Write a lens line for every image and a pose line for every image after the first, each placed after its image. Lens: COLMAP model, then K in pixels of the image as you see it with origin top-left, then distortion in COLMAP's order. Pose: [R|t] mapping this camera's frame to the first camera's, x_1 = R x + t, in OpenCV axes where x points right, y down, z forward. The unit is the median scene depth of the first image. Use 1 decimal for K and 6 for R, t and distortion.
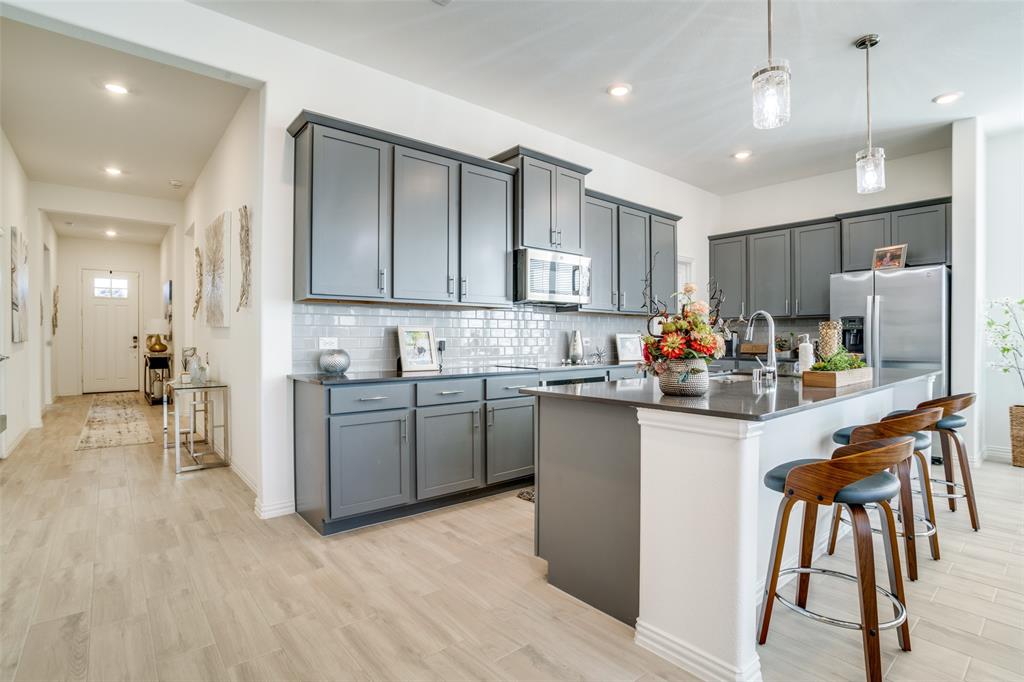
lens RADIAL K [[496.8, 0, 511.1], [0, 496.8, 336.2], [0, 0, 1]] dist [-0.024962, 0.000741]
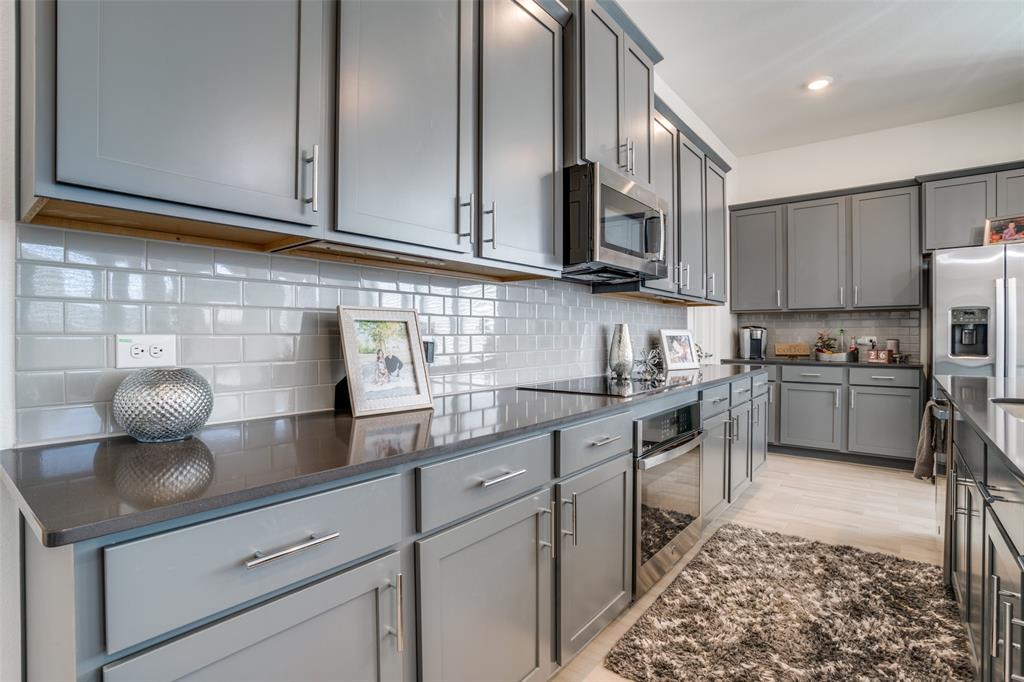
lens RADIAL K [[490.7, 0, 514.3], [0, 490.7, 336.8], [0, 0, 1]] dist [-0.028522, 0.000718]
pose [[0.977663, -0.001339, 0.210175, -0.166414], [0.000559, 0.999993, 0.003769, 0.002791], [-0.210179, -0.003567, 0.977656, 0.550076]]
